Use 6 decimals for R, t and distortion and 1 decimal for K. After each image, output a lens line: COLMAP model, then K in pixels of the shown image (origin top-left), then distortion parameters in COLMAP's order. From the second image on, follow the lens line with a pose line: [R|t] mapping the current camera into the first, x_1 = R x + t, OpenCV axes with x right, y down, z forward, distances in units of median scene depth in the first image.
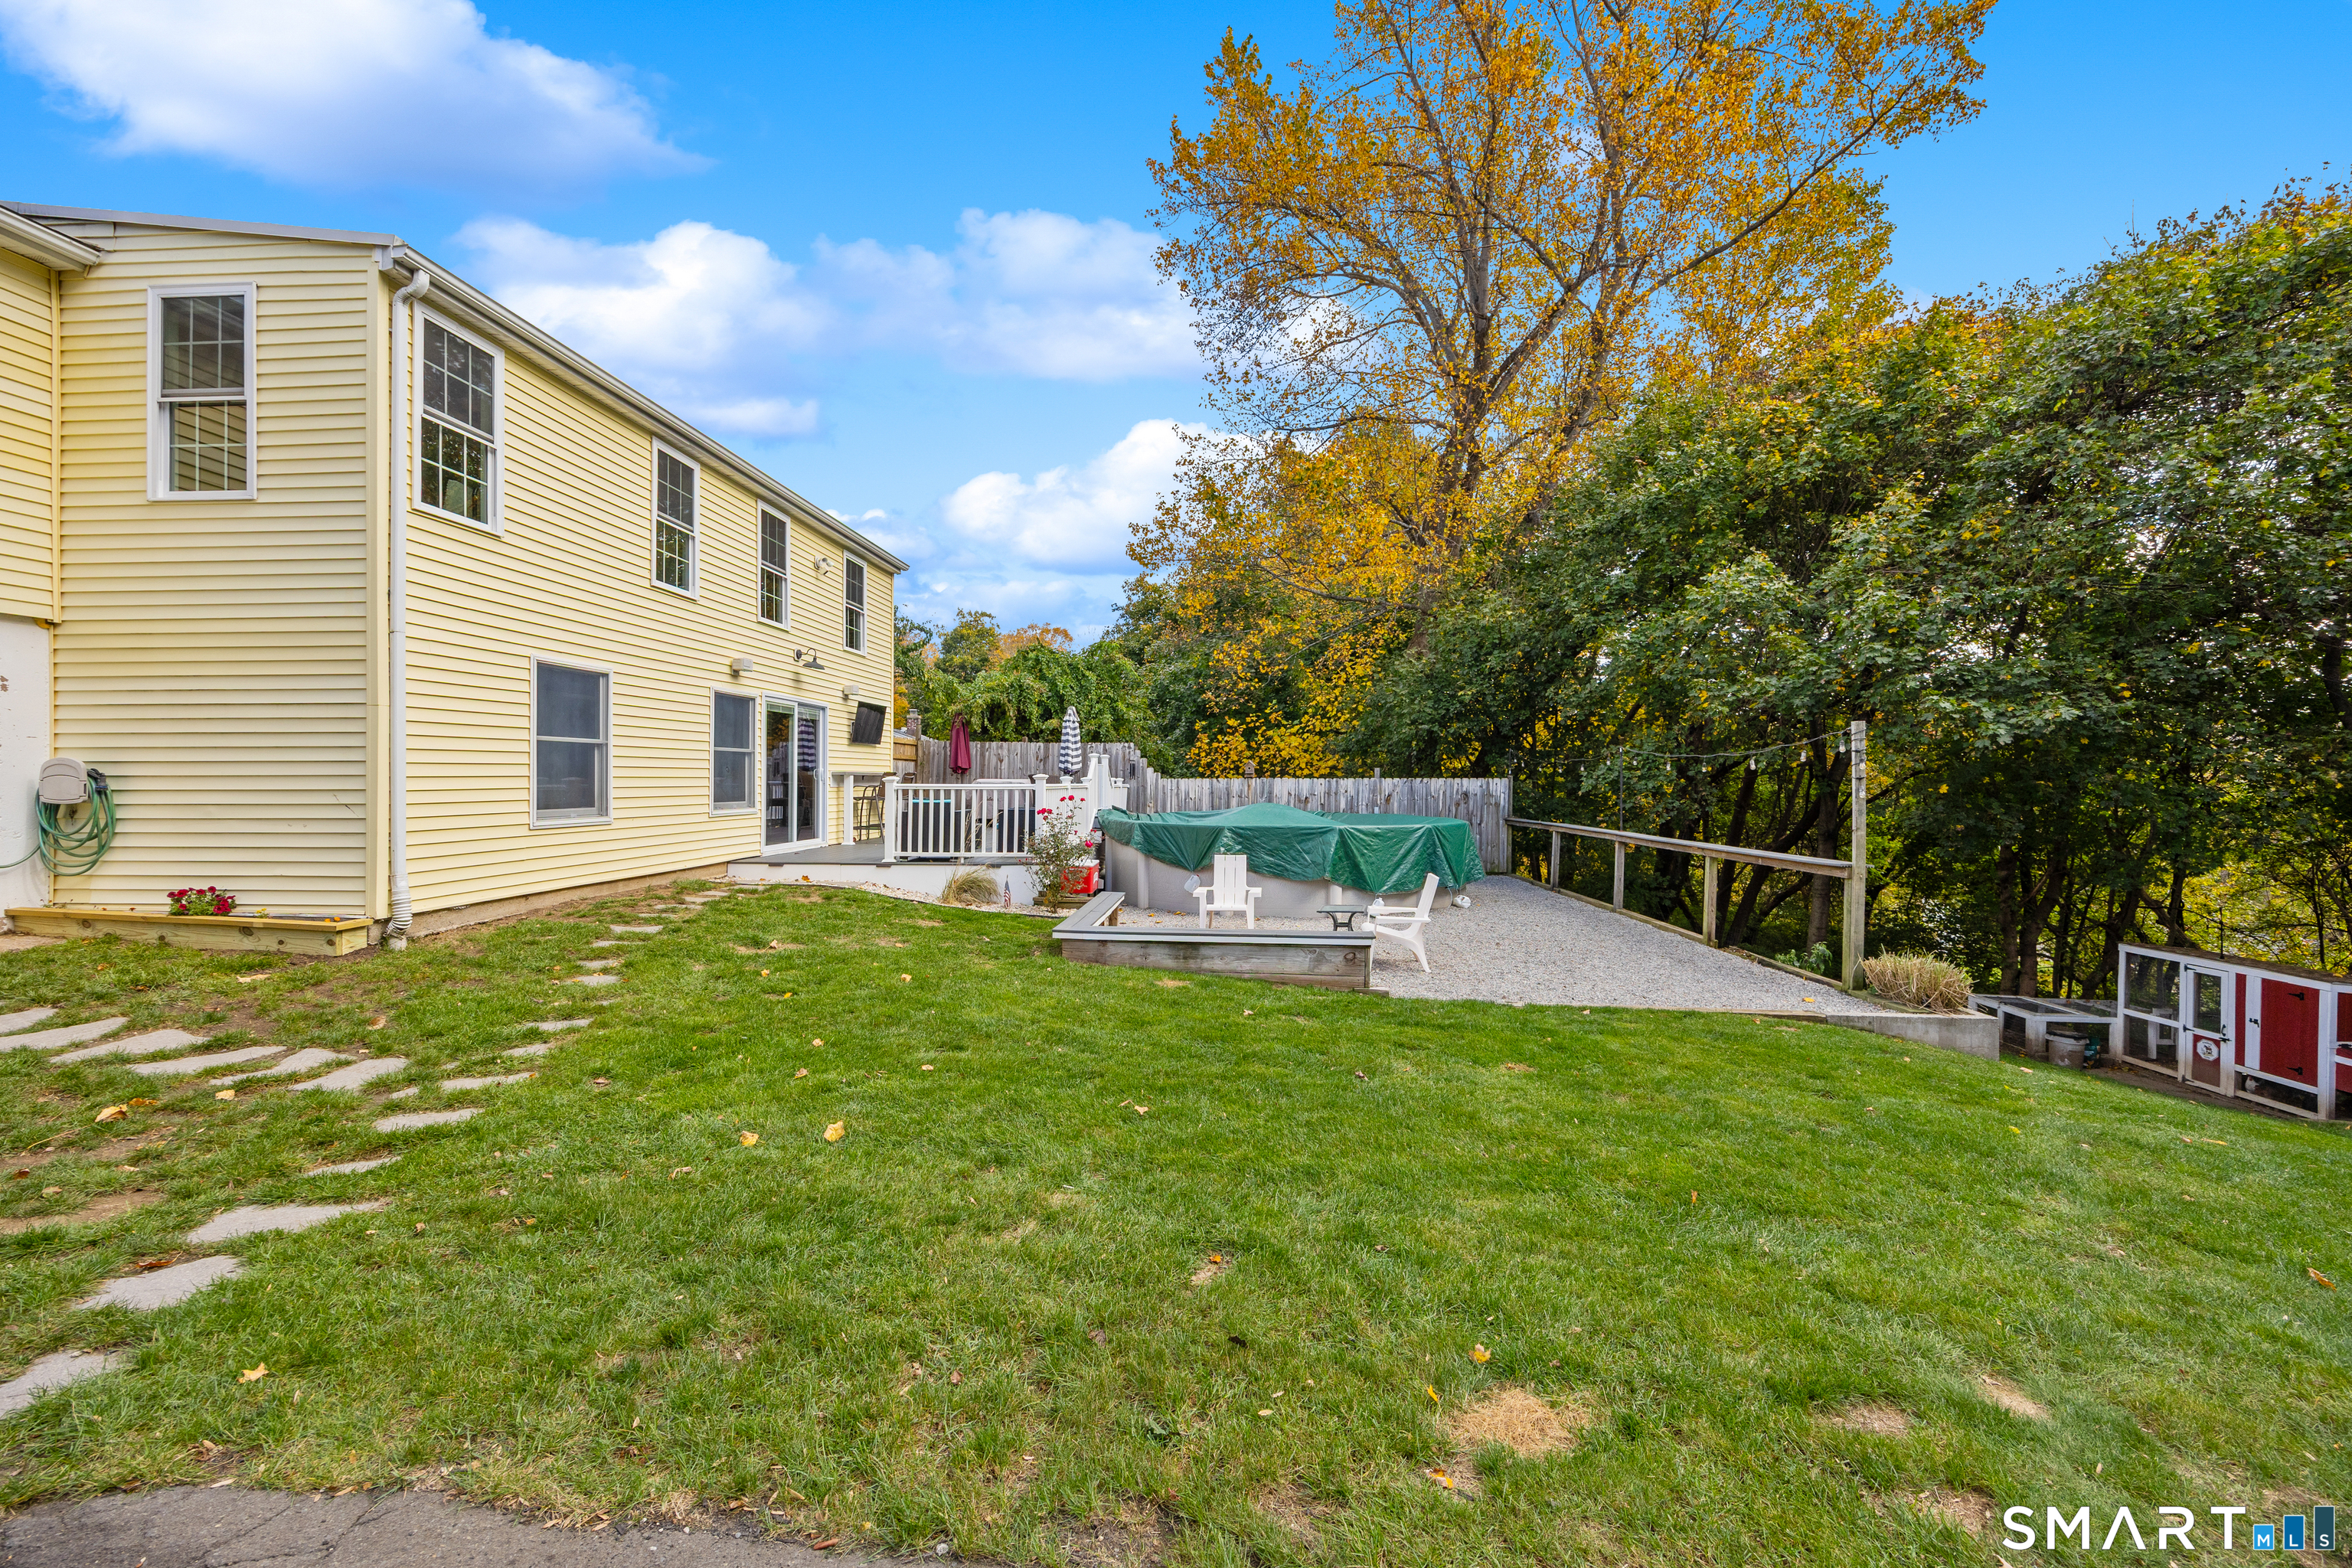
lens RADIAL K [[909.1, 0, 1174.7], [0, 909.1, 782.6], [0, 0, 1]] dist [0.002076, 0.000265]
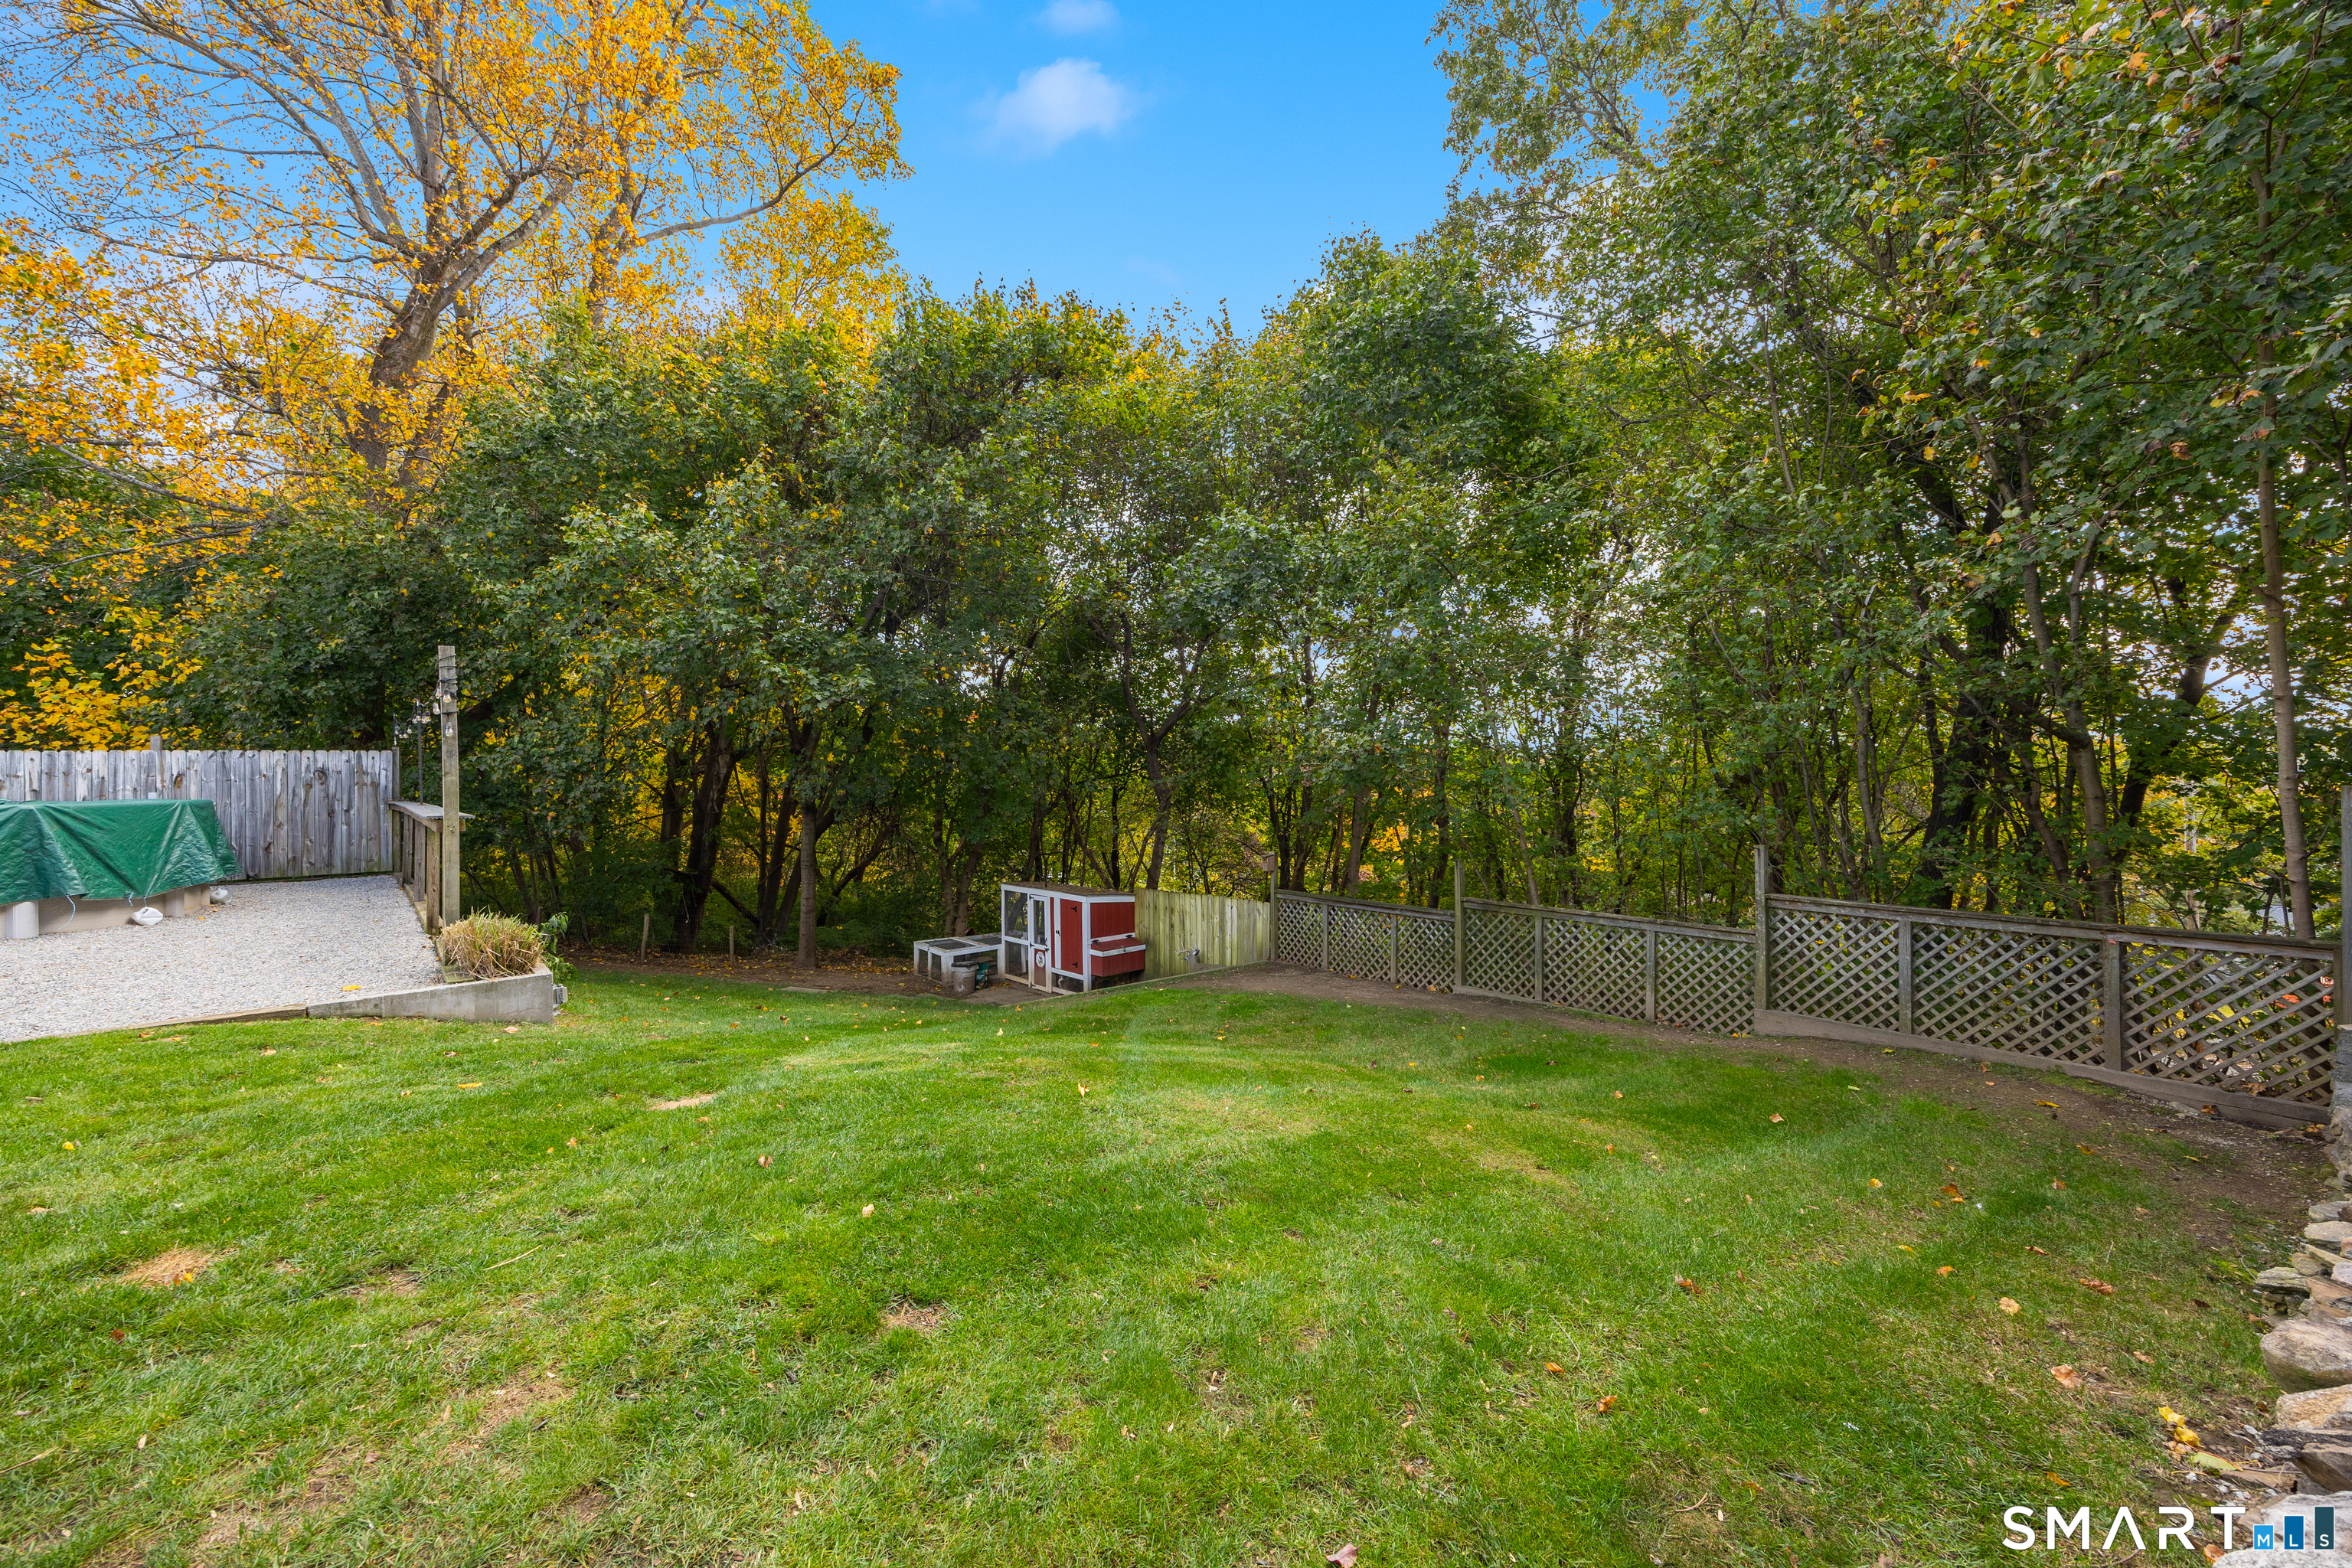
lens RADIAL K [[909.1, 0, 1194.9], [0, 909.1, 773.5], [0, 0, 1]] dist [0.002076, 0.000265]
pose [[0.675880, -0.008363, 0.736964, 0.337773], [0.015440, 0.999877, -0.002814, 0.036074], [-0.736850, 0.013281, 0.675926, -0.045338]]
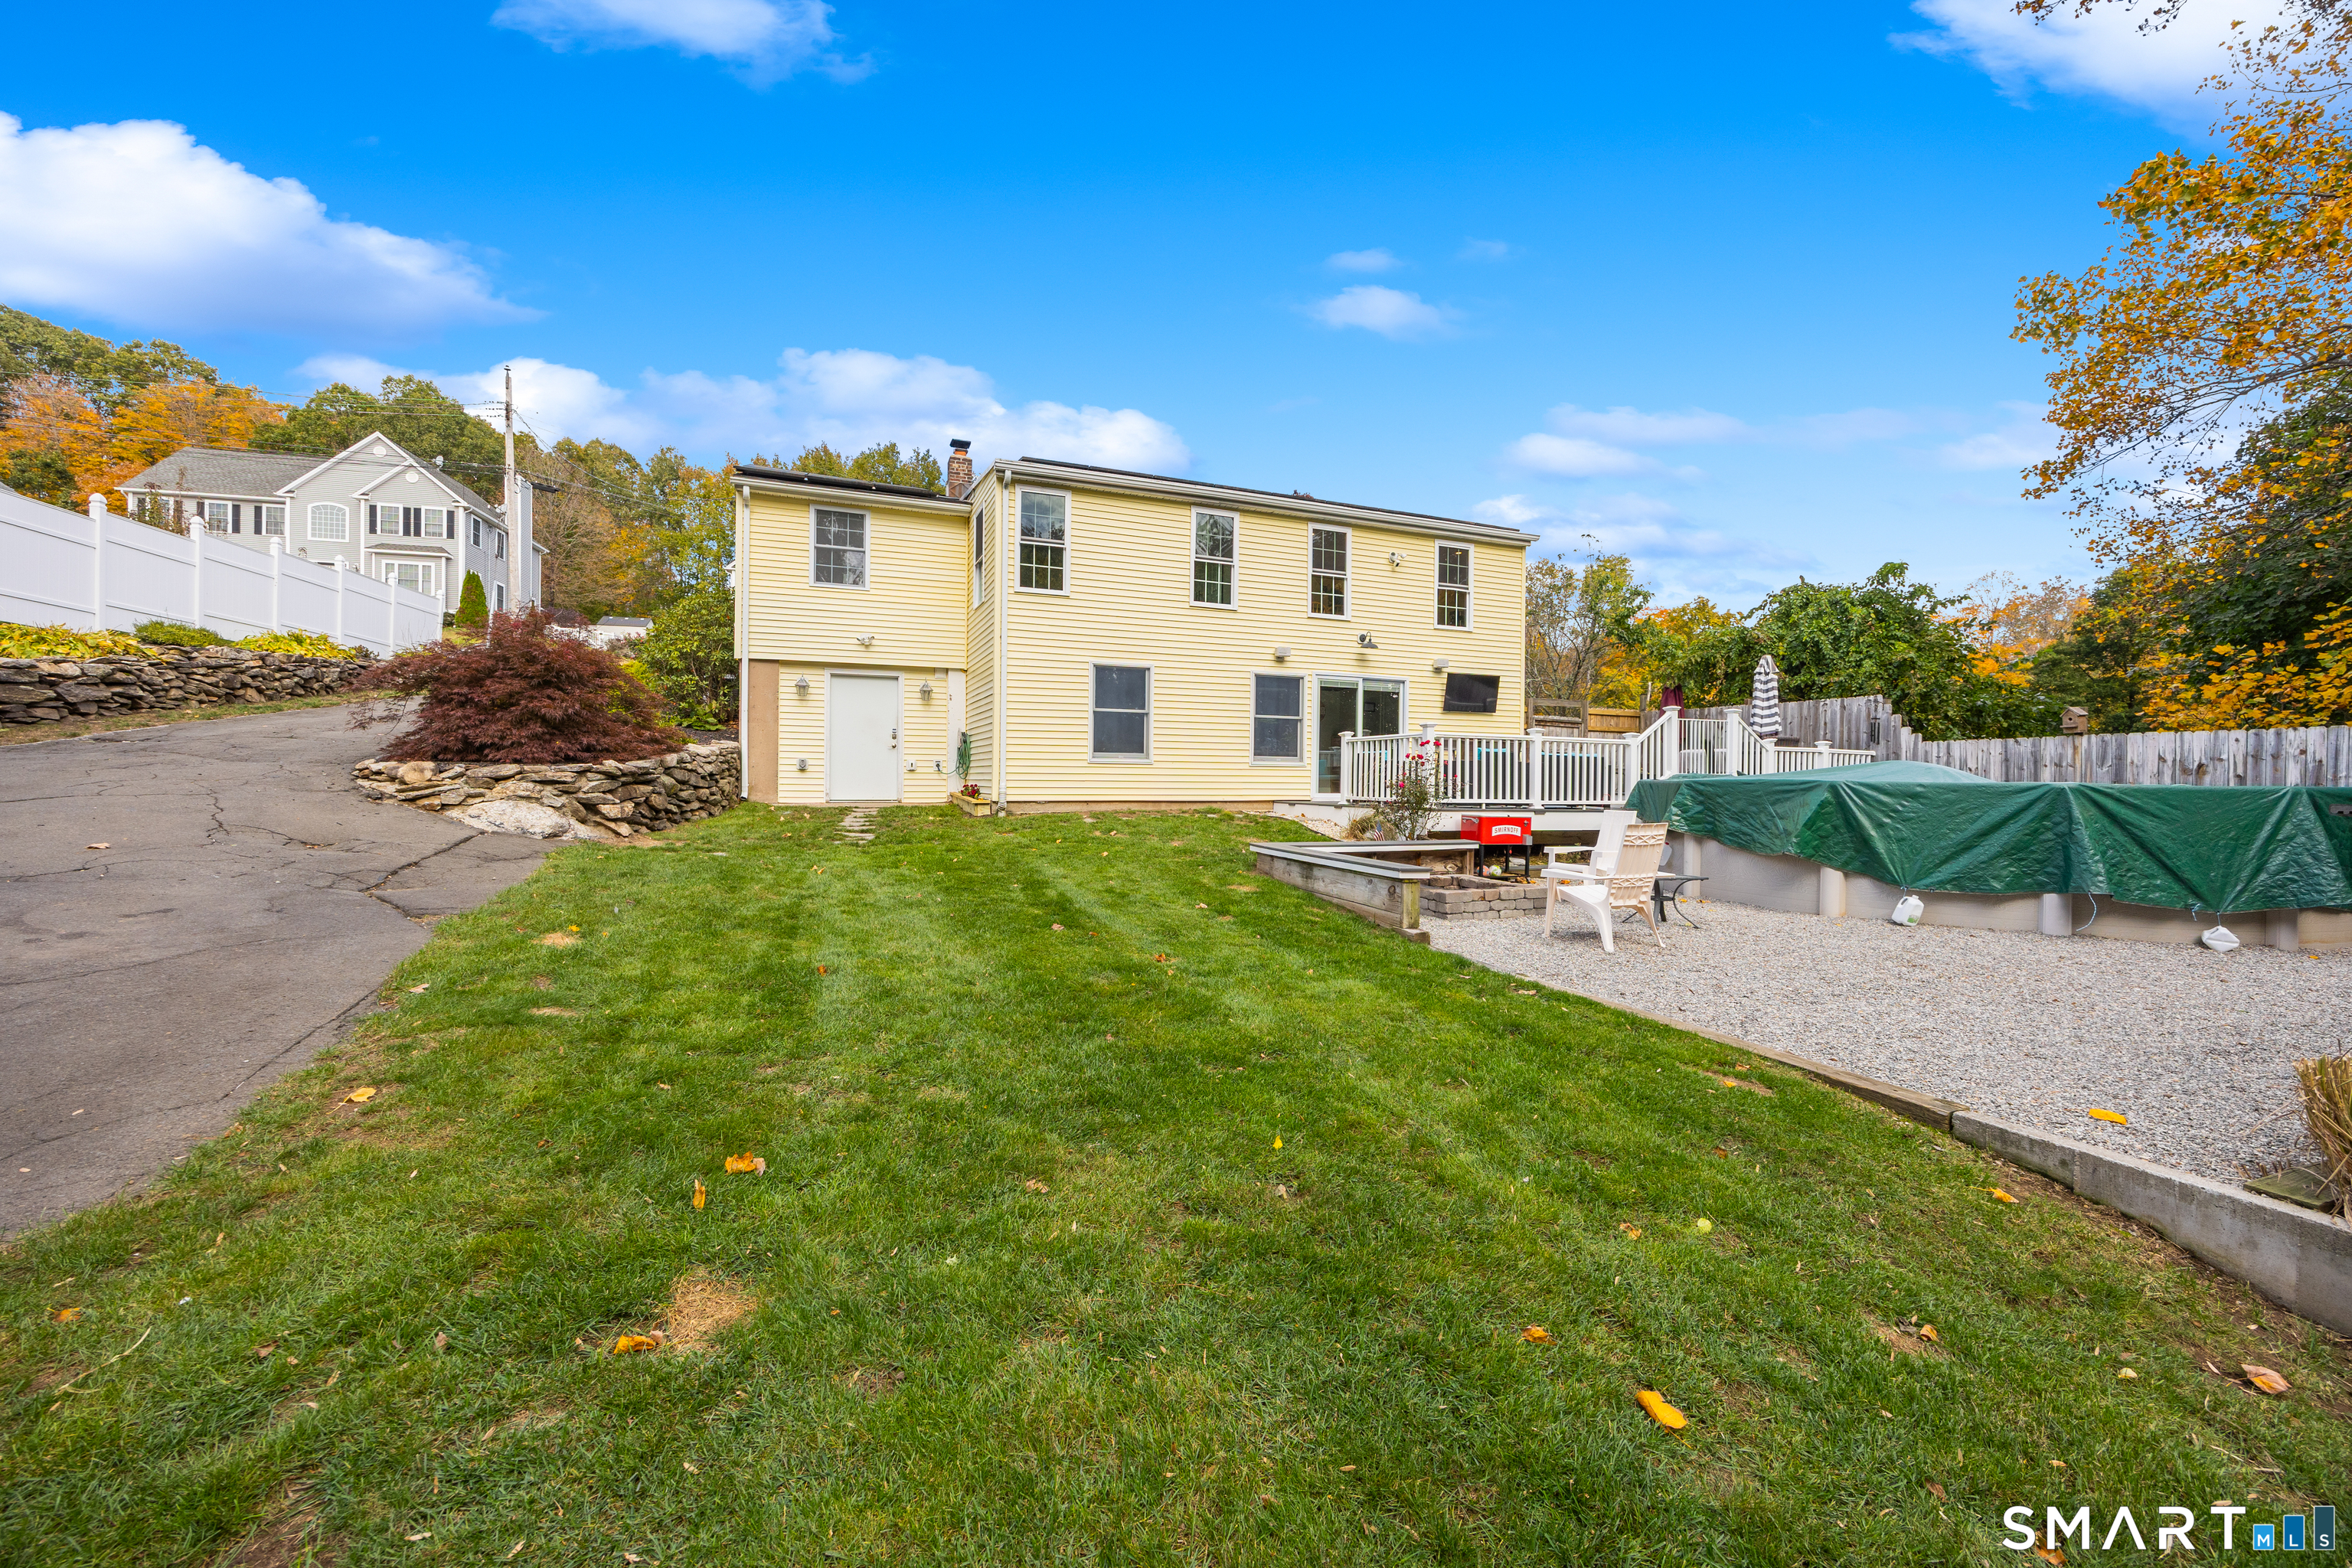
lens RADIAL K [[909.1, 0, 1172.1], [0, 909.1, 780.7], [0, 0, 1]] dist [0.002076, 0.000265]
pose [[0.420577, 0.002055, -0.907255, 0.518299], [-0.016449, 0.999850, -0.005360, 0.052681], [0.907108, 0.017178, 0.420548, 0.241884]]
